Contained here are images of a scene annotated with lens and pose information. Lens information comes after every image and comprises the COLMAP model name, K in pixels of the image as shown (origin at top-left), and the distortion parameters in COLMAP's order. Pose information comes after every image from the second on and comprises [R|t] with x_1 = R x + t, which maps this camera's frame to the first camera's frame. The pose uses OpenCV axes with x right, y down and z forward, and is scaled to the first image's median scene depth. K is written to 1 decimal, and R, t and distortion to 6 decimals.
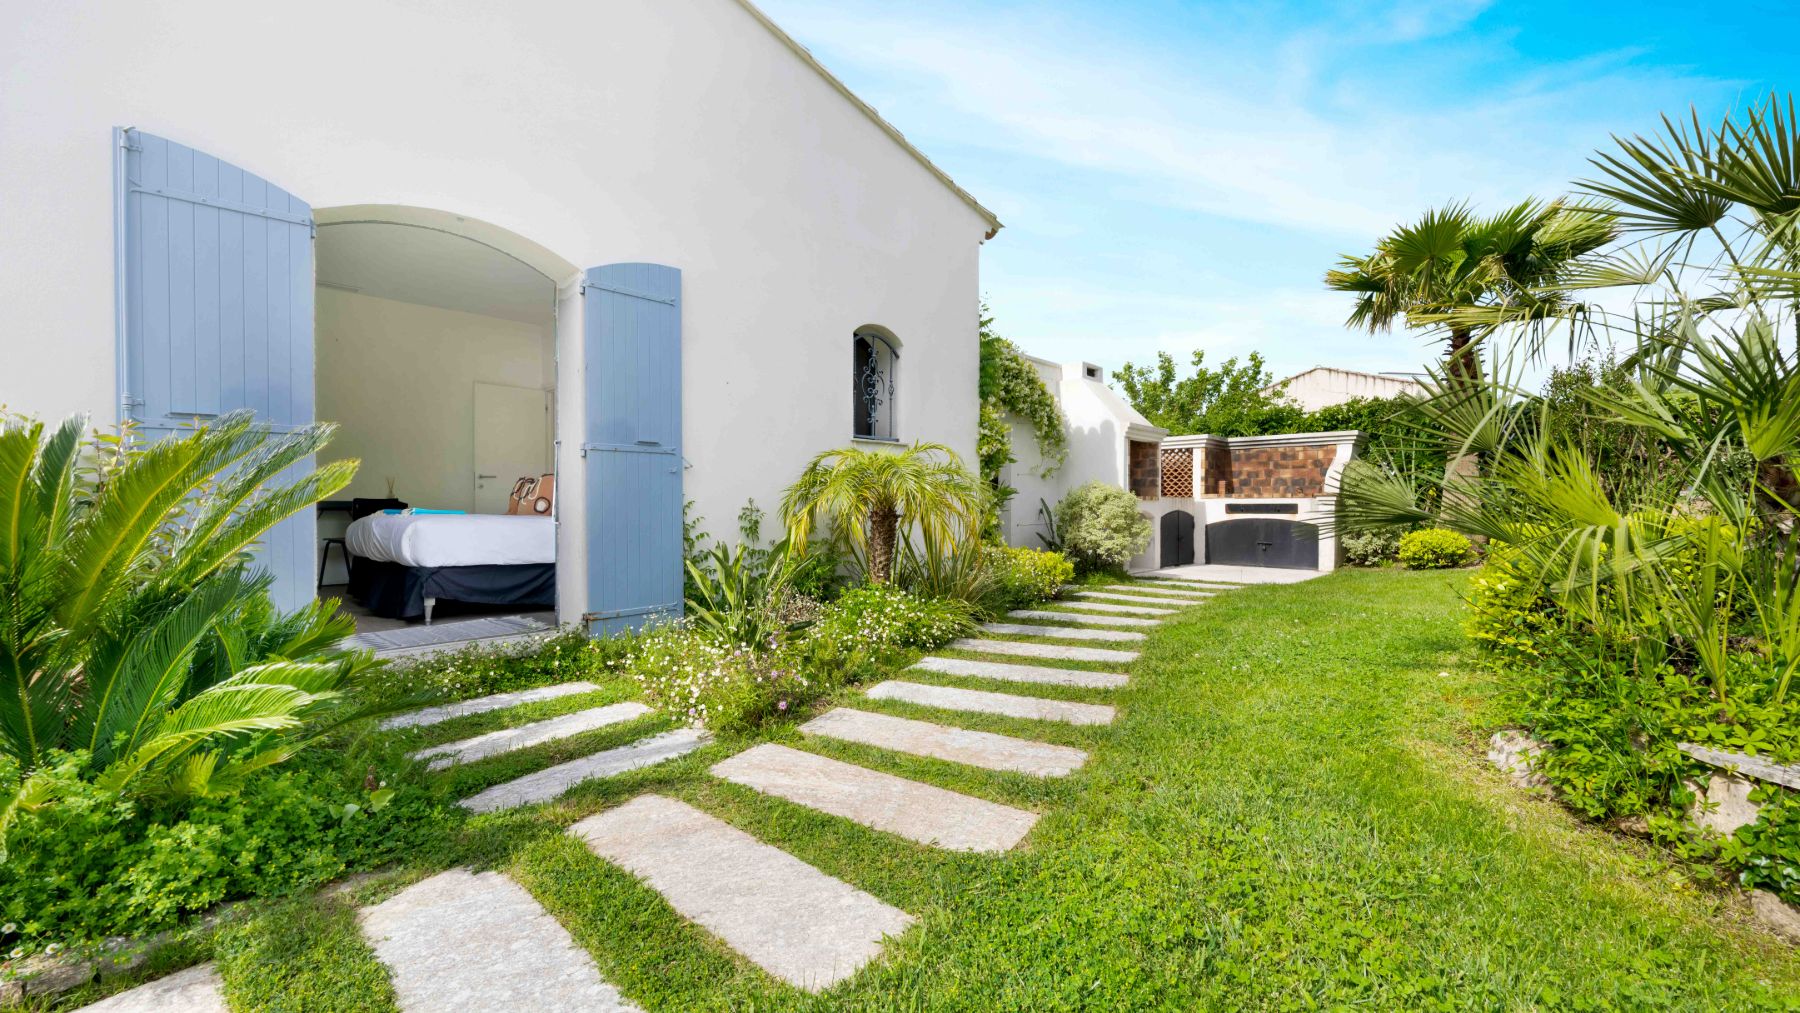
lens RADIAL K [[747.1, 0, 884.4], [0, 747.1, 506.1], [0, 0, 1]] dist [-0.001187, -0.000073]
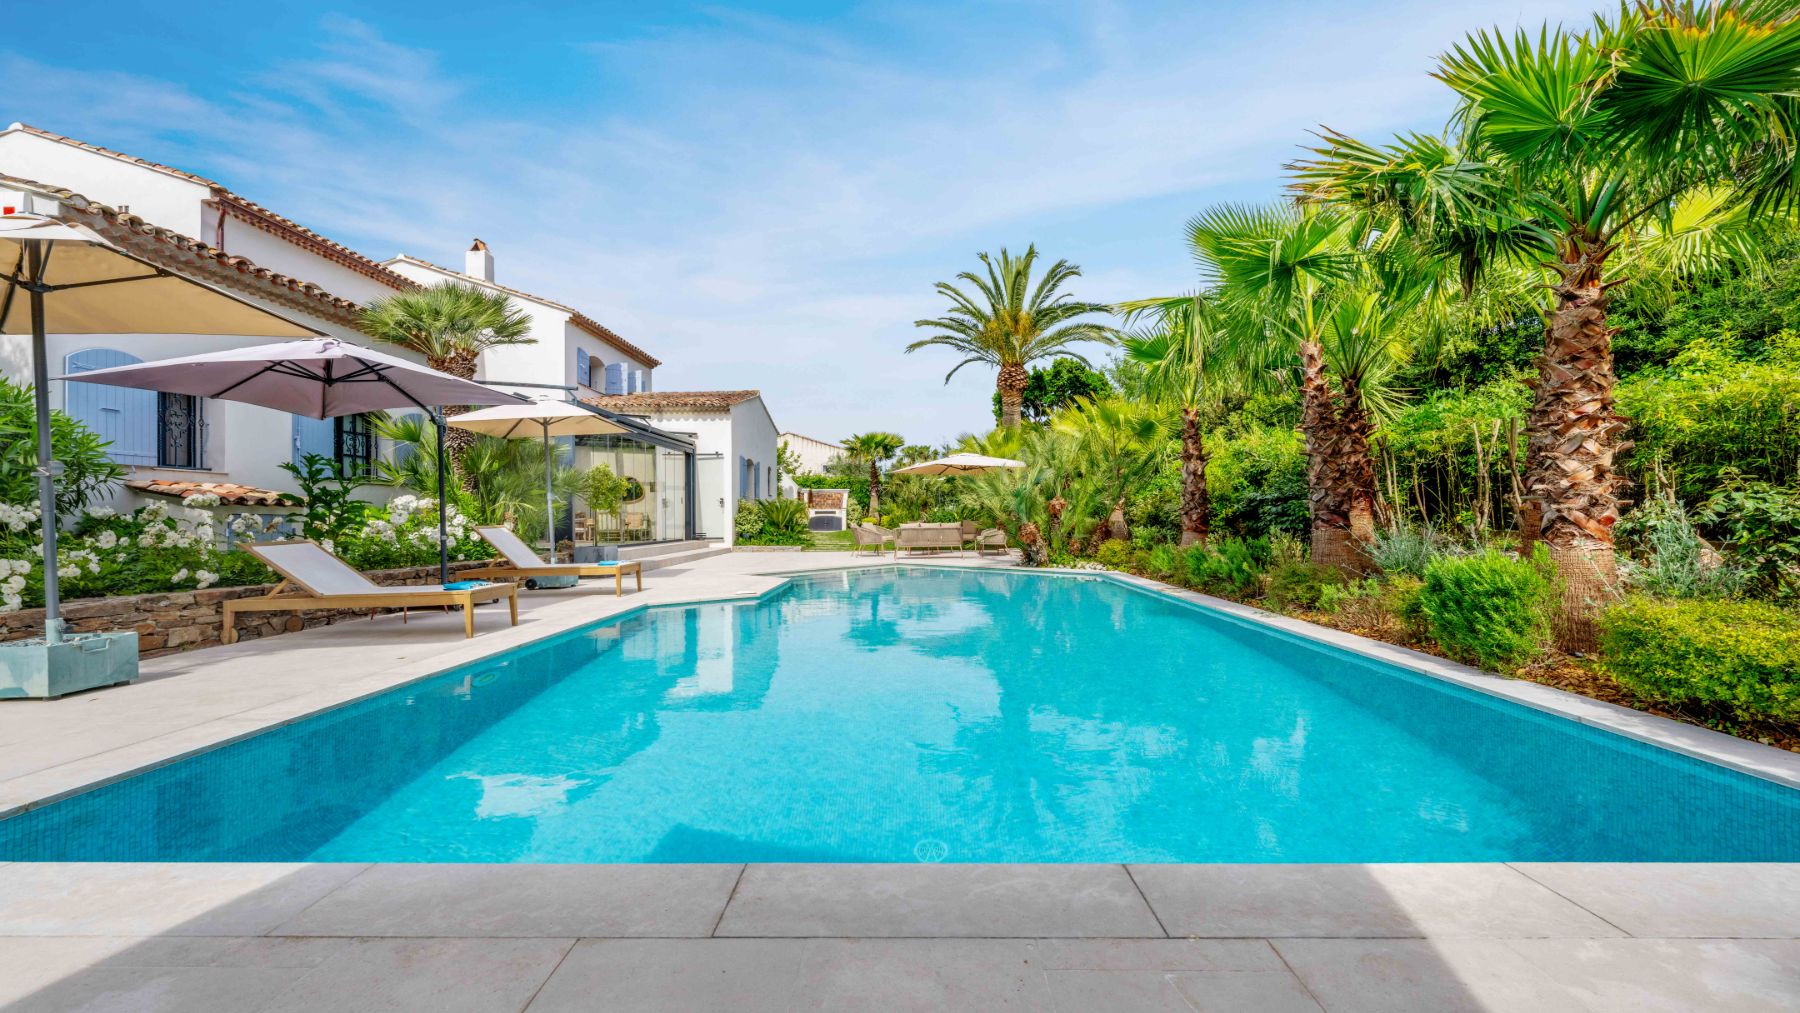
lens RADIAL K [[747.1, 0, 884.4], [0, 747.1, 506.1], [0, 0, 1]] dist [-0.001187, -0.000073]
pose [[0.749469, 0.007476, 0.661997, -1.448542], [0.004367, 0.999859, -0.016236, 0.028038], [-0.662025, 0.015059, 0.749331, -1.592394]]
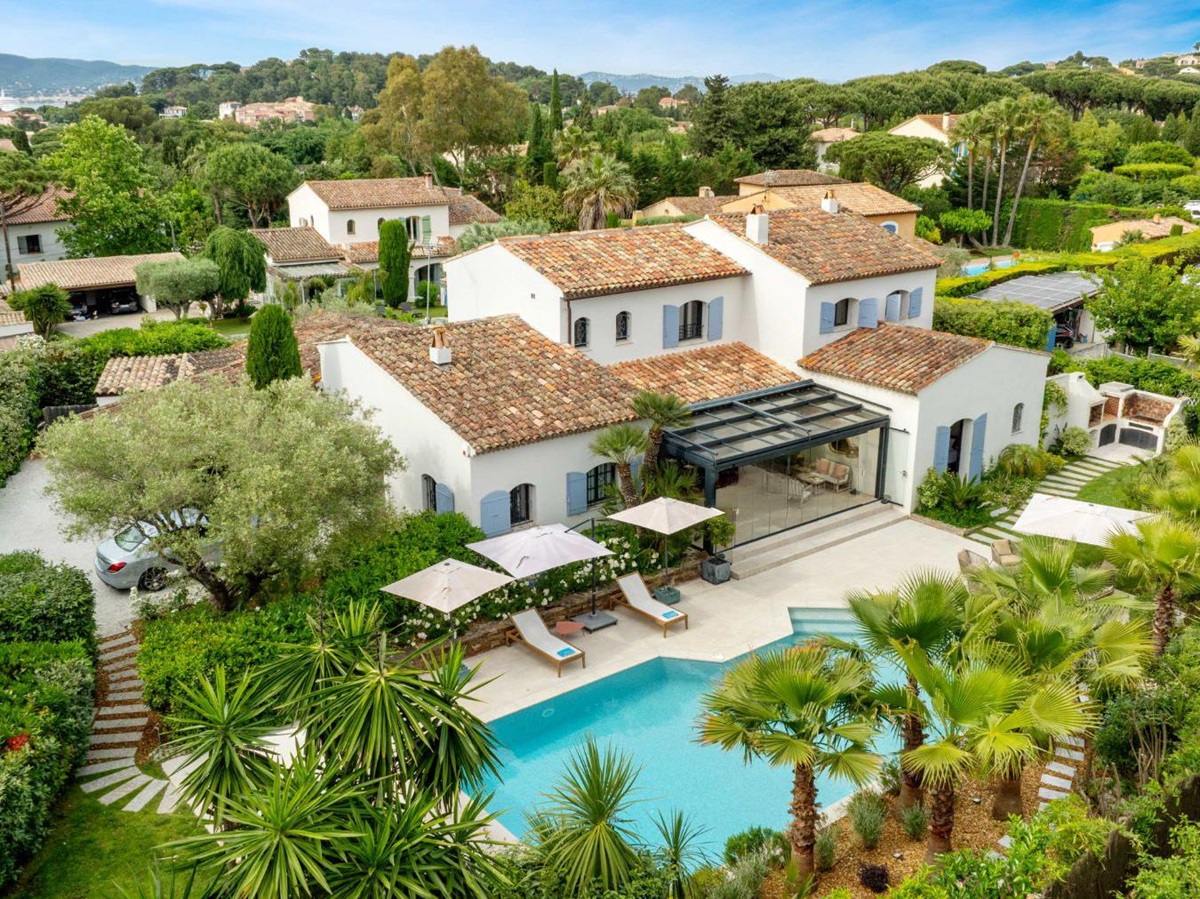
lens RADIAL K [[1082.1, 0, 600.0], [0, 1082.1, 449.5], [0, 0, 1]] dist [-0.001237, -0.001596]
pose [[0.989639, 0.041630, -0.137414, -0.896614], [0.000141, 0.956763, 0.290868, -1.066984], [0.143581, -0.287874, 0.946844, -3.031813]]
